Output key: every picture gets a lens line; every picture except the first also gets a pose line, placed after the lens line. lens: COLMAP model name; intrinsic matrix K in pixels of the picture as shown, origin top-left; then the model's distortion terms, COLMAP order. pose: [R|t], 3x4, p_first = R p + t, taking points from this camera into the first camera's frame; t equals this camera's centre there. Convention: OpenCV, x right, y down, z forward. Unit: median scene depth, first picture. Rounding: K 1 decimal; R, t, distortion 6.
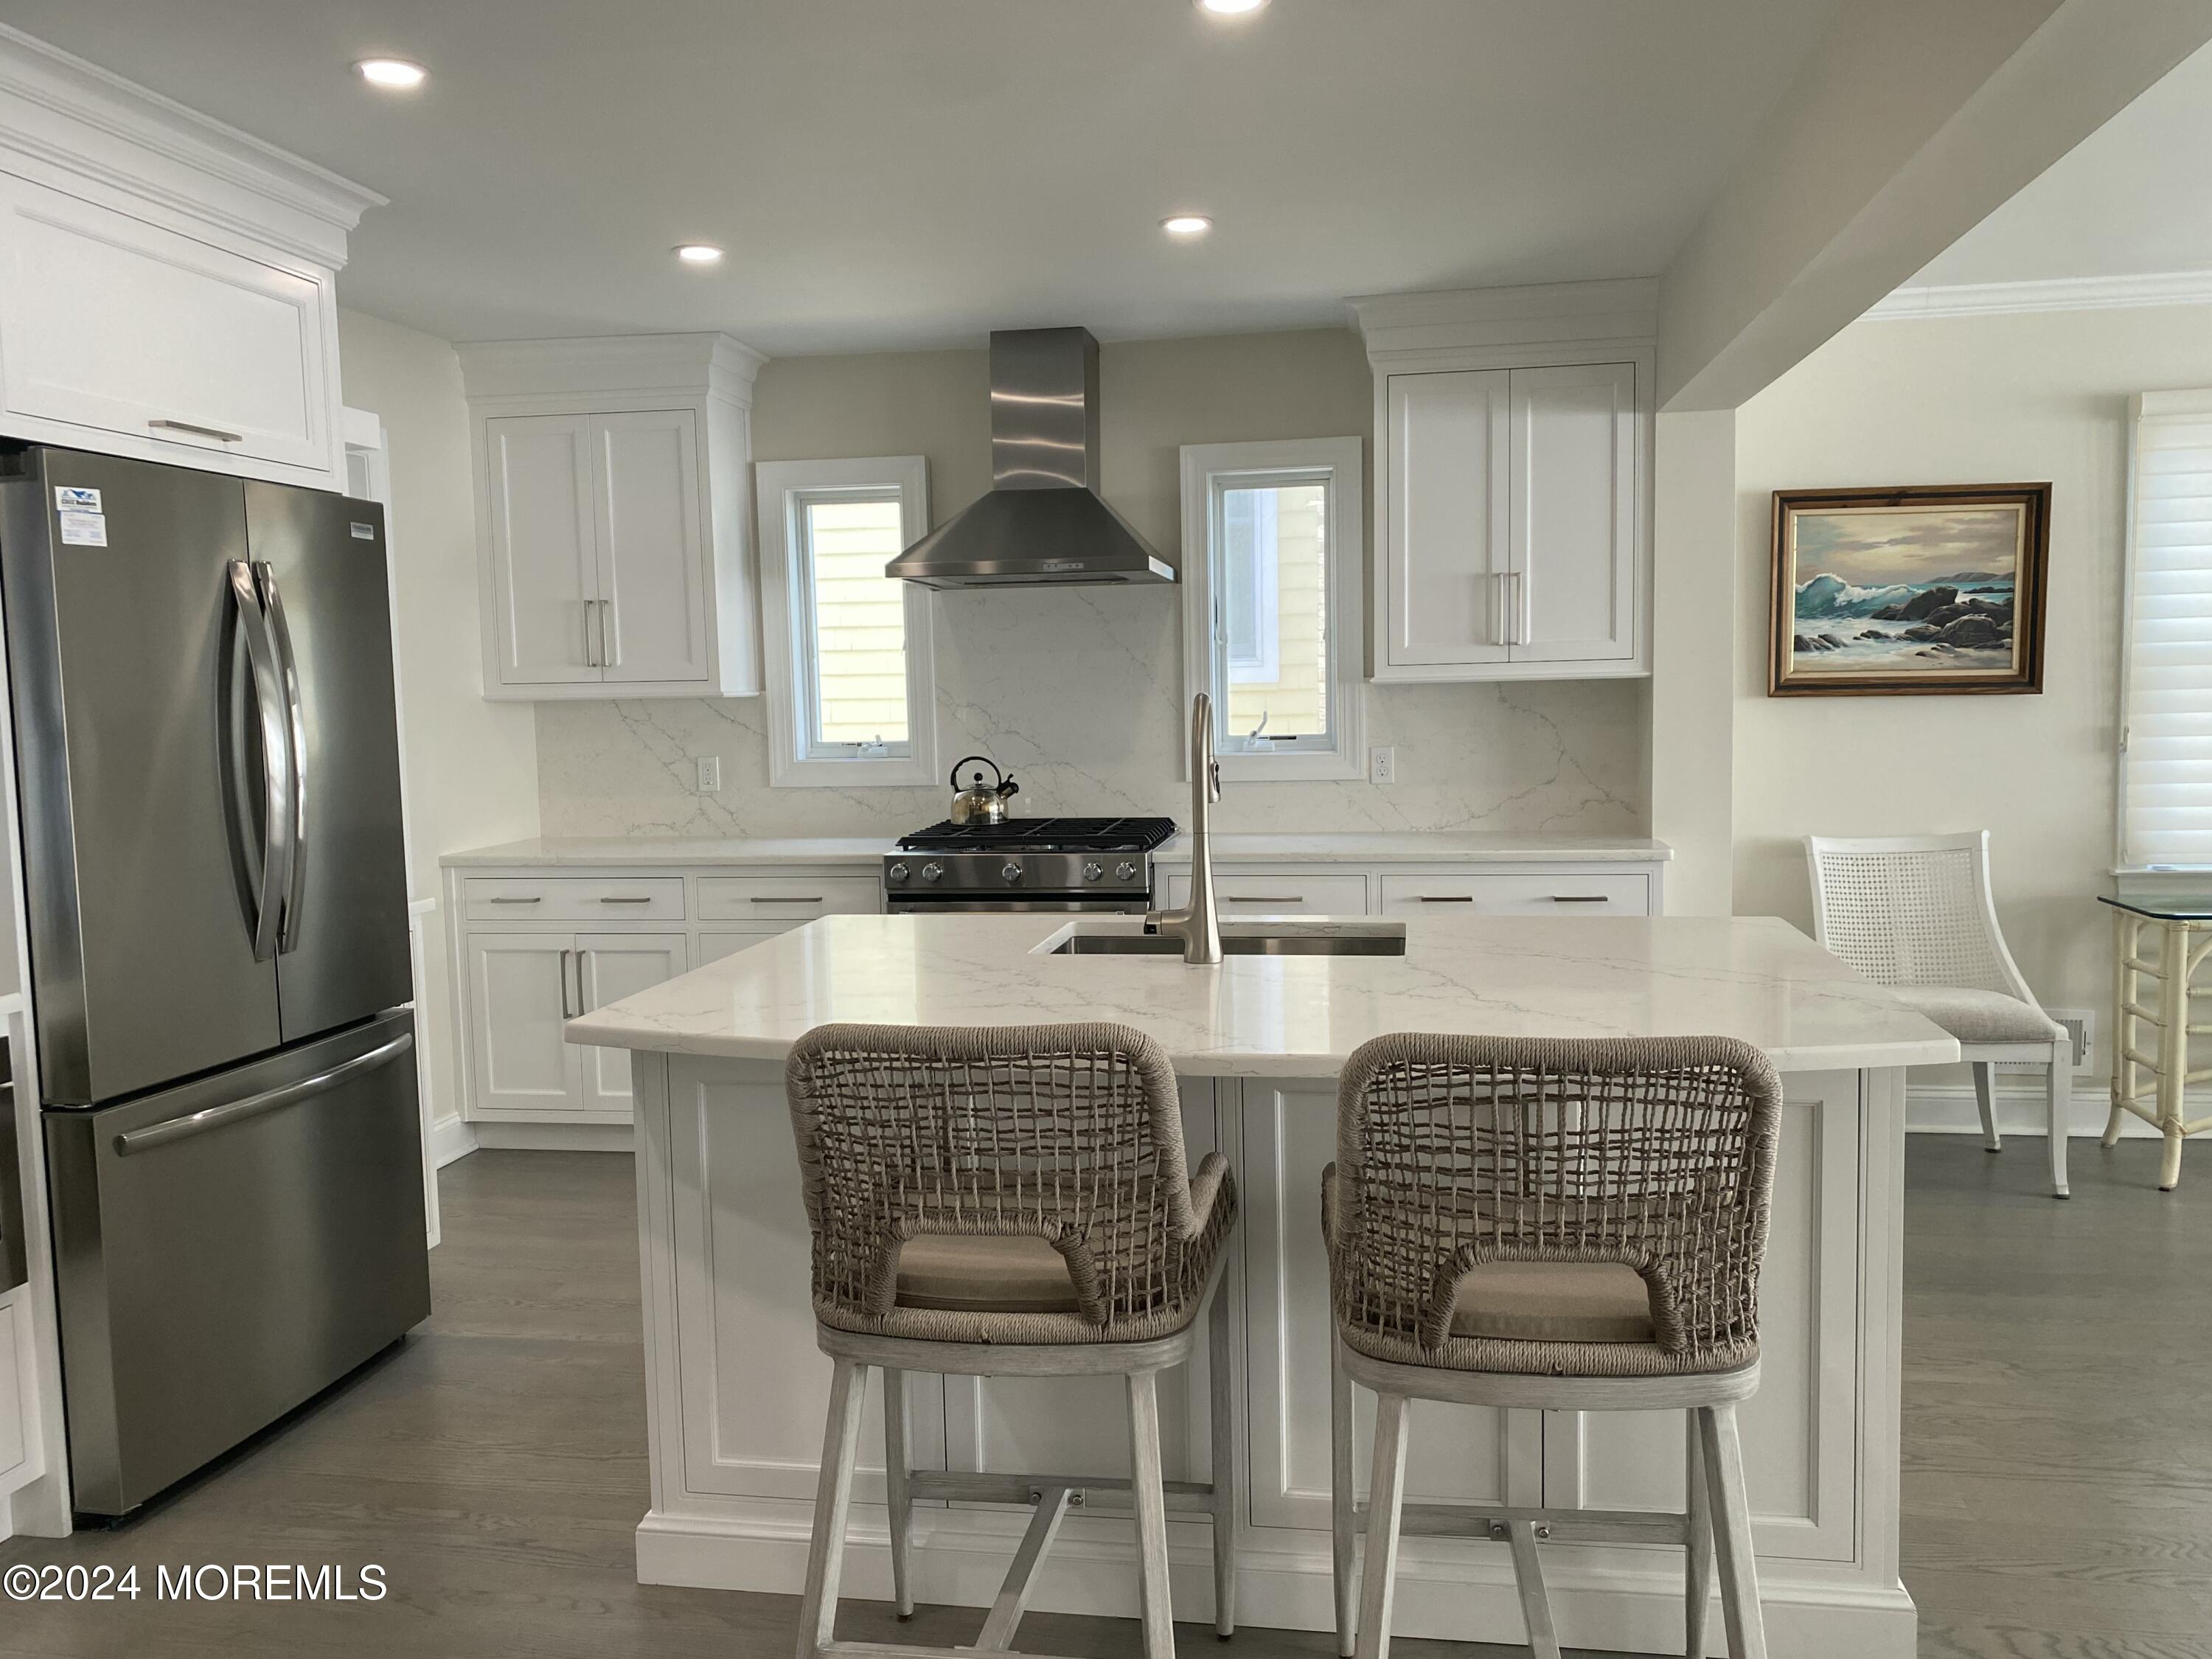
lens RADIAL K [[1734.5, 0, 1119.5], [0, 1734.5, 836.9], [0, 0, 1]] dist [0.030044, -0.039482]
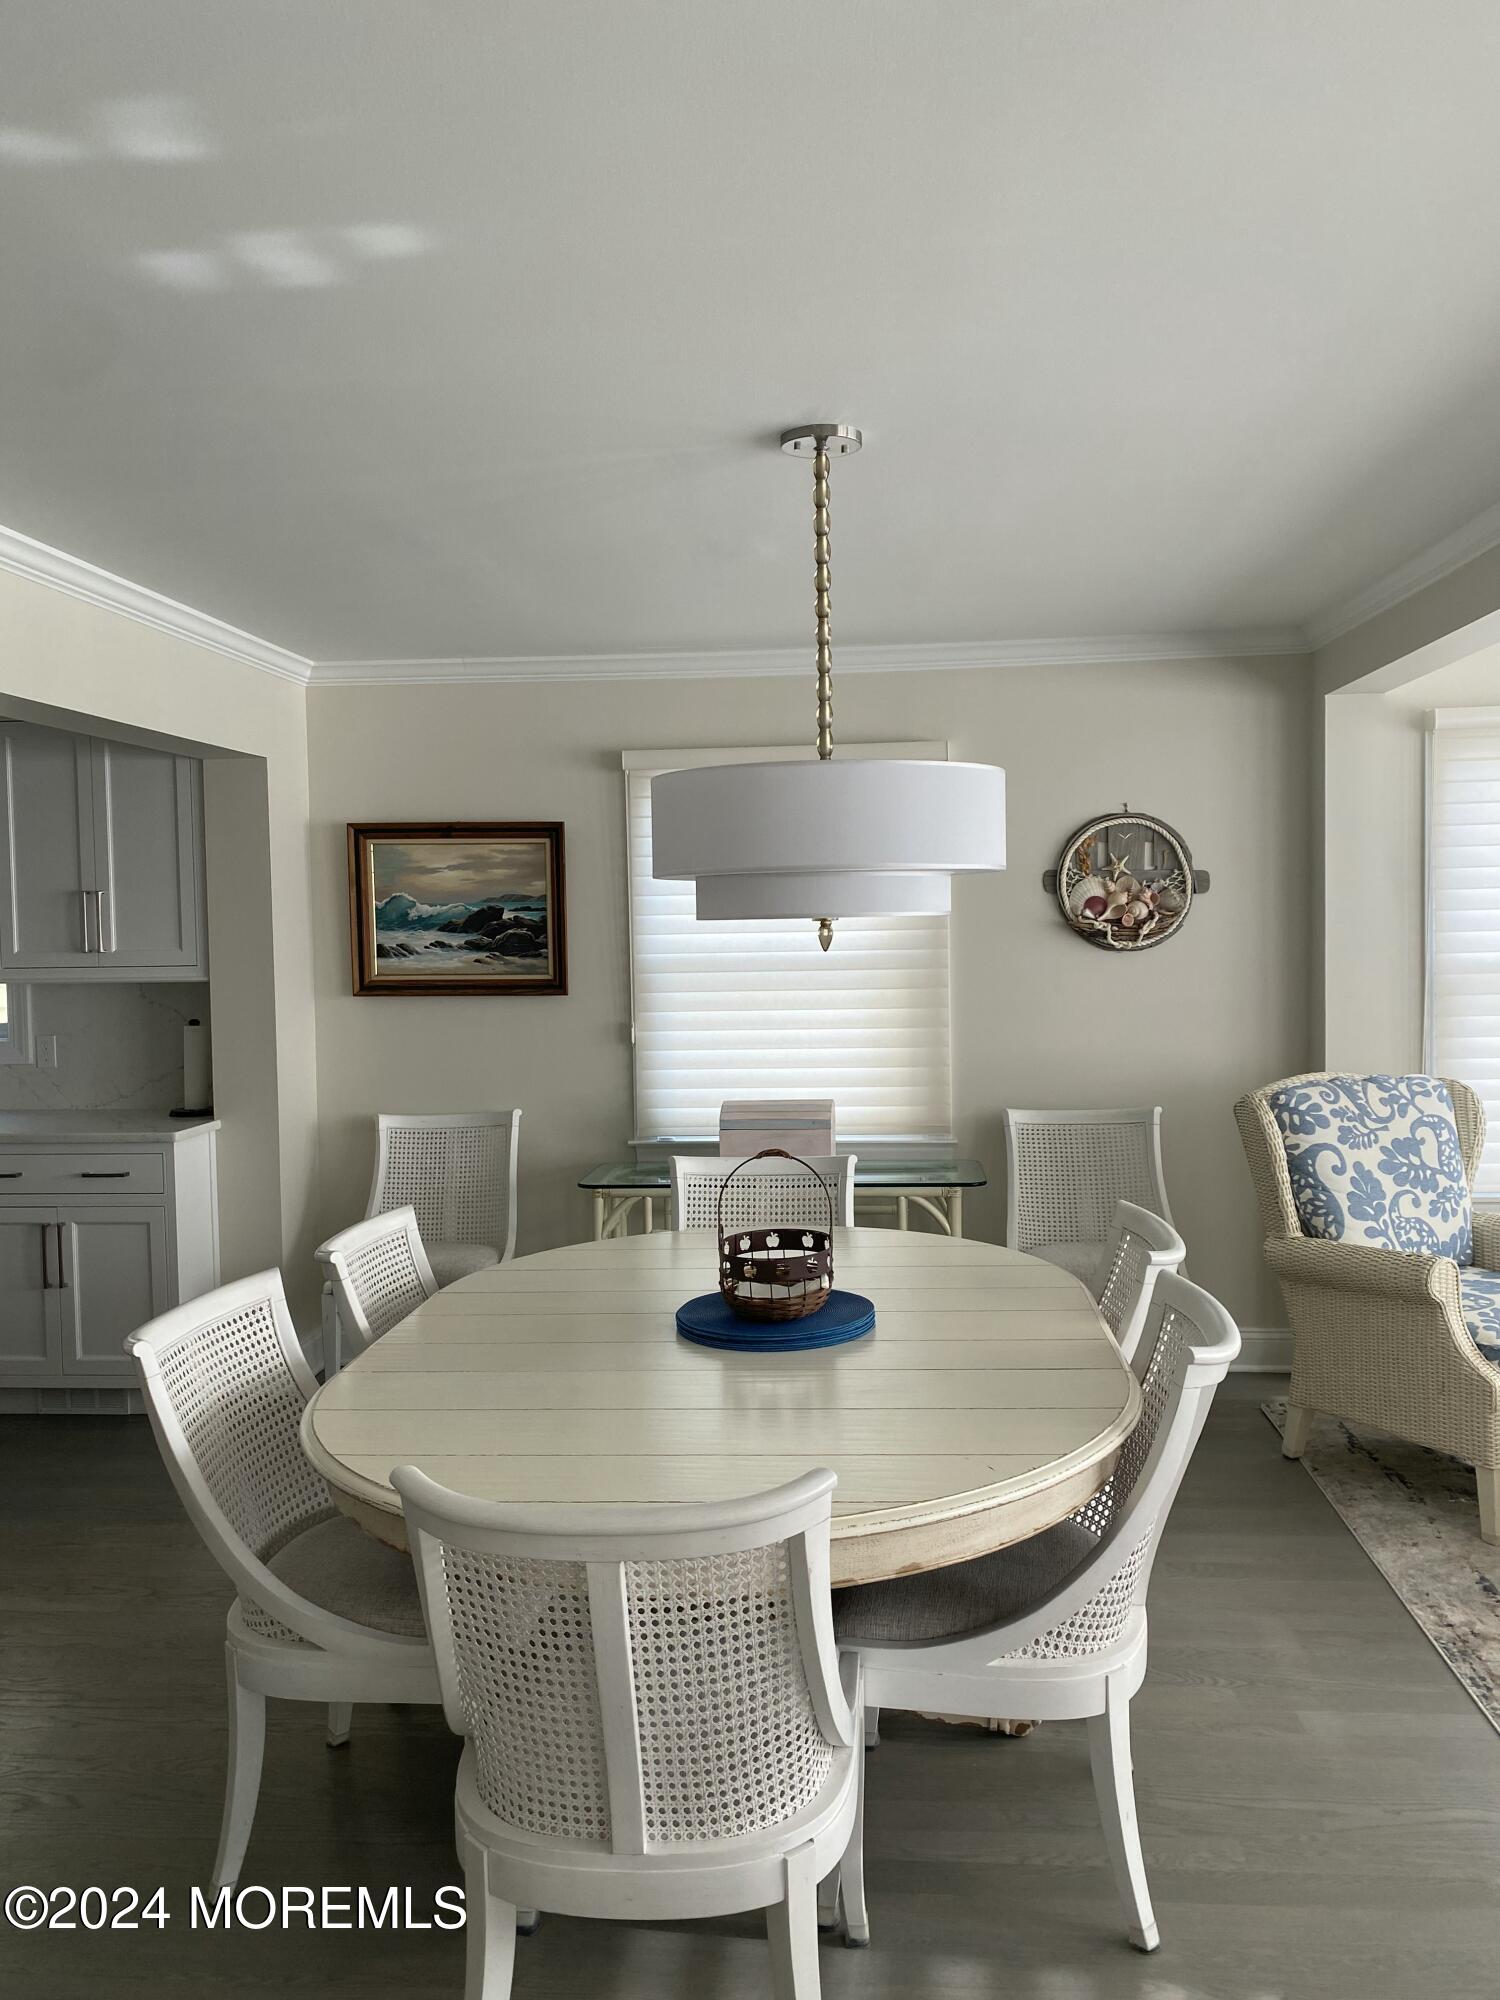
lens RADIAL K [[1510.1, 0, 757.9], [0, 1510.1, 991.4], [0, 0, 1]] dist [0.040577, -0.037288]
pose [[0.996396, 0.002940, 0.084770, 0.569989], [0.000743, 0.999058, -0.043387, -0.039367], [-0.084818, 0.043294, 0.995455, -0.048080]]
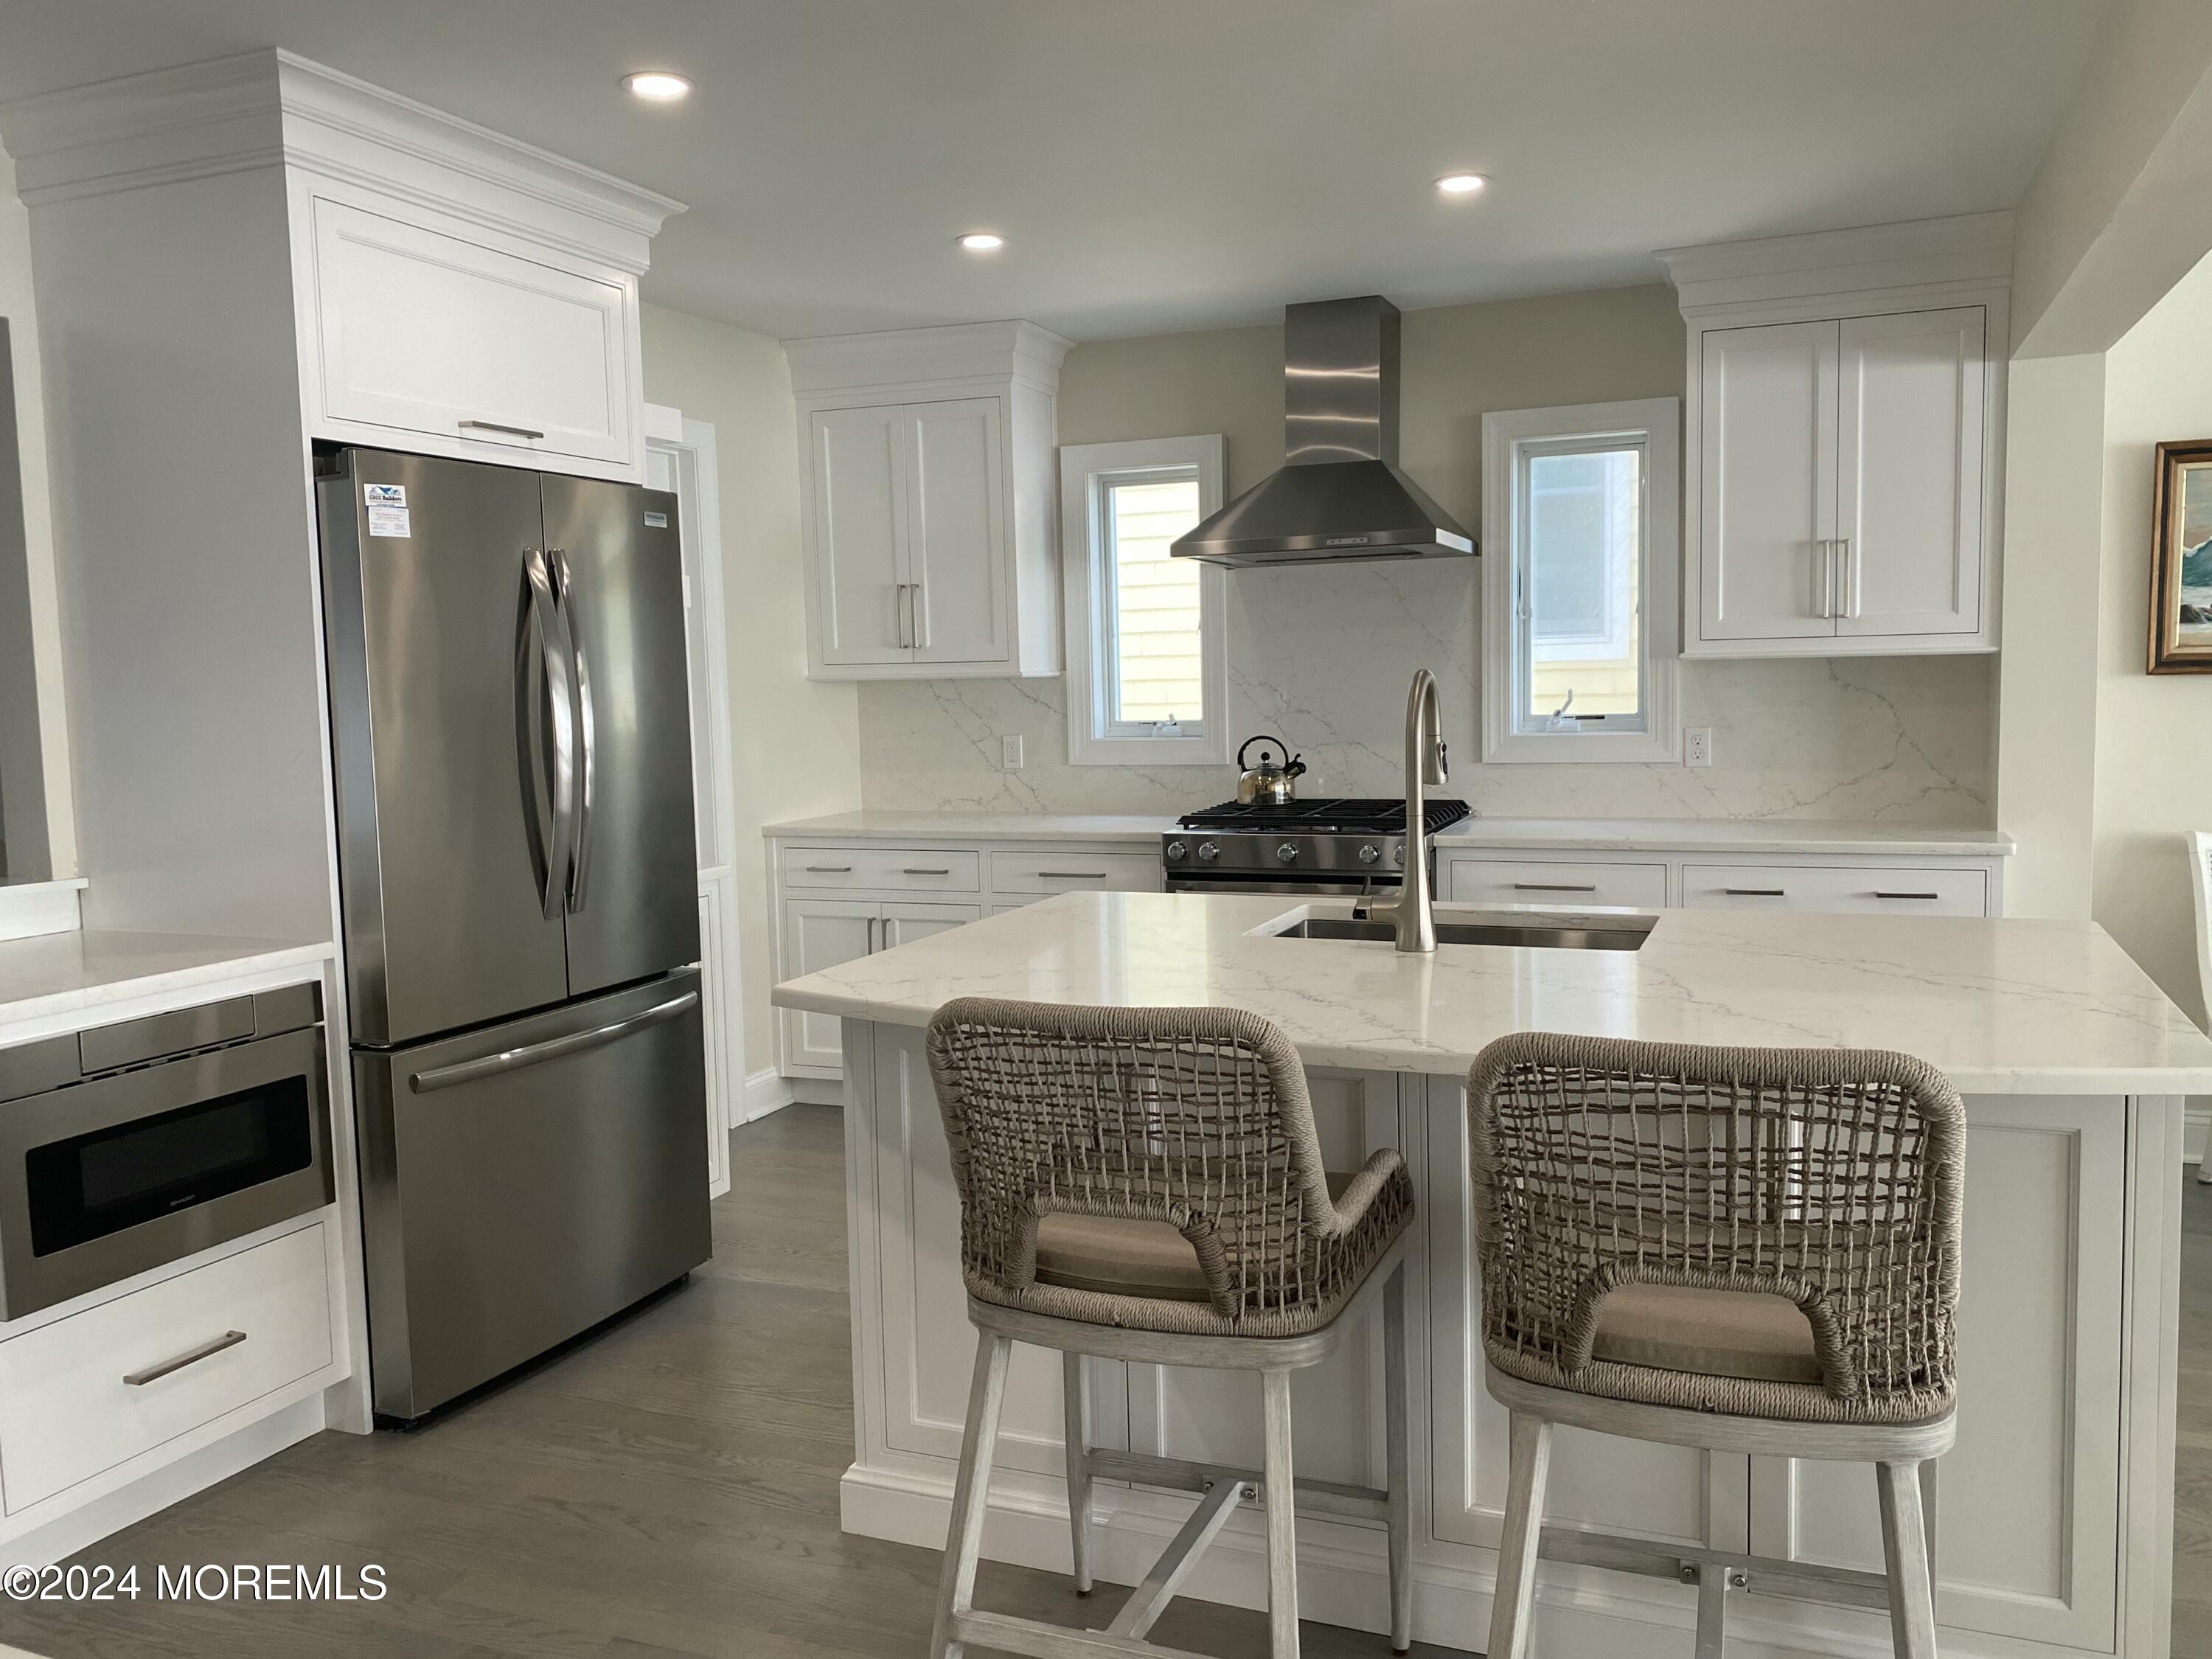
lens RADIAL K [[1734.5, 0, 1123.5], [0, 1734.5, 827.7], [0, 0, 1]] dist [0.030044, -0.039482]
pose [[0.976216, 0.018203, -0.216036, 0.056528], [-0.016903, 0.999826, 0.007862, -0.000179], [0.216141, -0.004023, 0.976354, 0.015154]]
